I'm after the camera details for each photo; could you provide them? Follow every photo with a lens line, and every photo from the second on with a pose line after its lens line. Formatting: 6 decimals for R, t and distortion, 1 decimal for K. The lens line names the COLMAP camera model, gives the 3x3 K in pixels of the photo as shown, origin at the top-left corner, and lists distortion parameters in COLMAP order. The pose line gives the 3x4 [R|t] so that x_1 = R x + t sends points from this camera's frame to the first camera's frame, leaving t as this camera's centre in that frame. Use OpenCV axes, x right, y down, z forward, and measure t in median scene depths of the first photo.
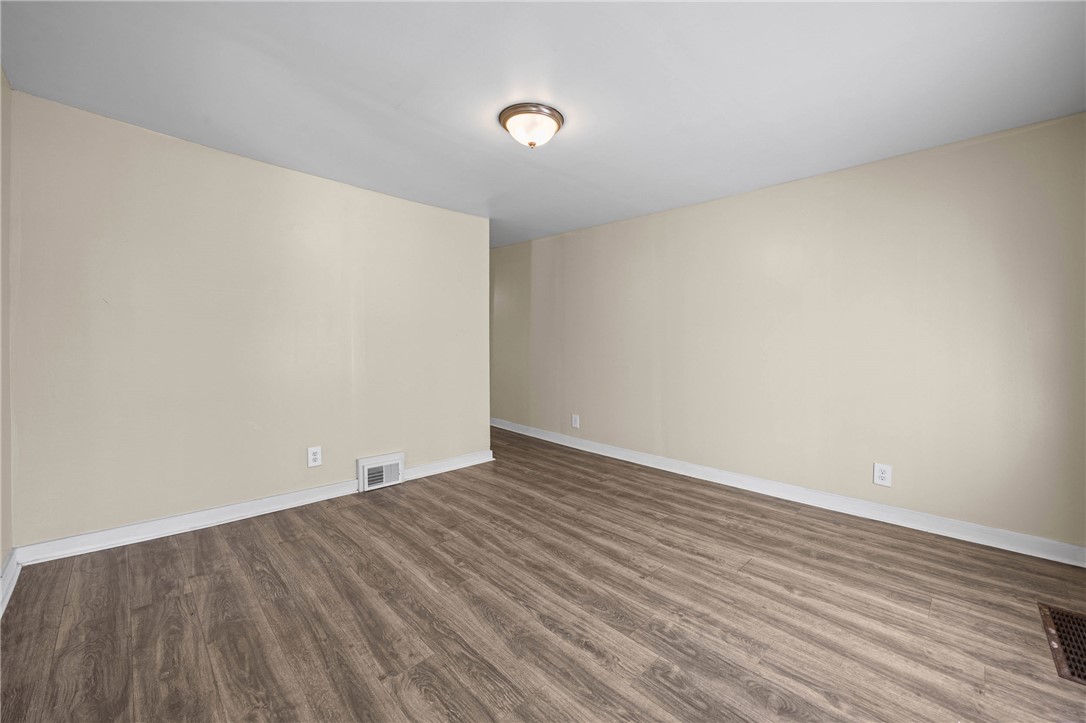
lens RADIAL K [[425.9, 0, 560.7], [0, 425.9, 355.6], [0, 0, 1]] dist [0.000064, -0.000004]
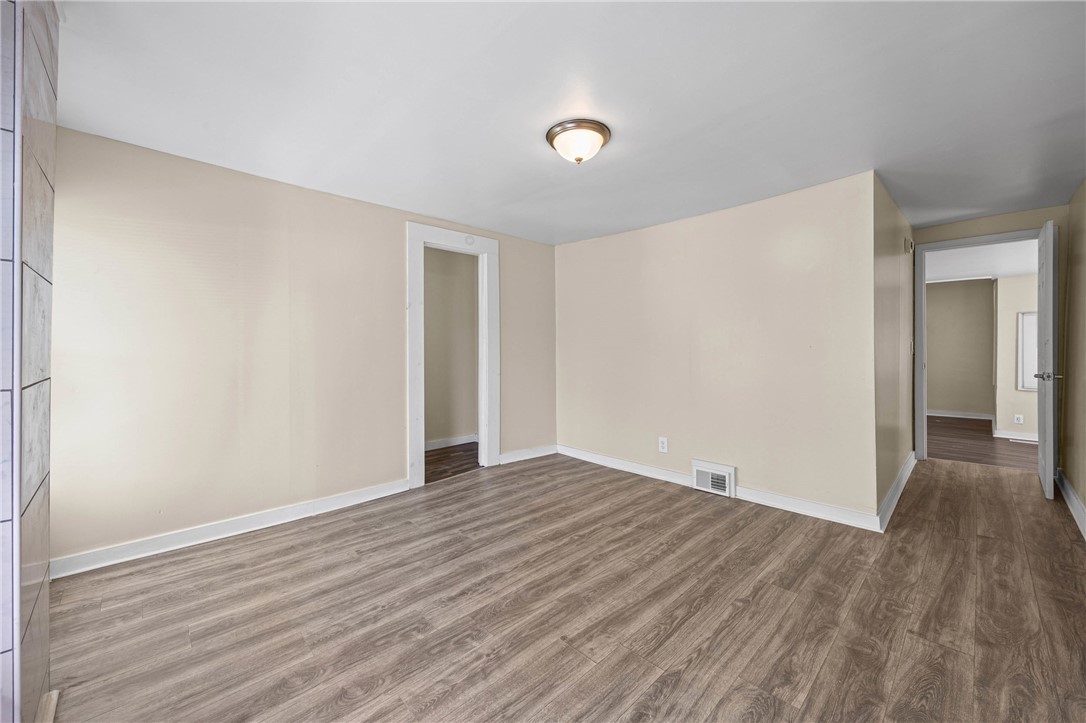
lens RADIAL K [[425.9, 0, 560.7], [0, 425.9, 355.6], [0, 0, 1]] dist [0.000064, -0.000004]
pose [[-0.011217, -0.002711, -0.999933, 0.925614], [-0.030063, 0.999545, -0.002373, -0.028496], [0.999485, 0.030034, -0.011293, 0.885482]]
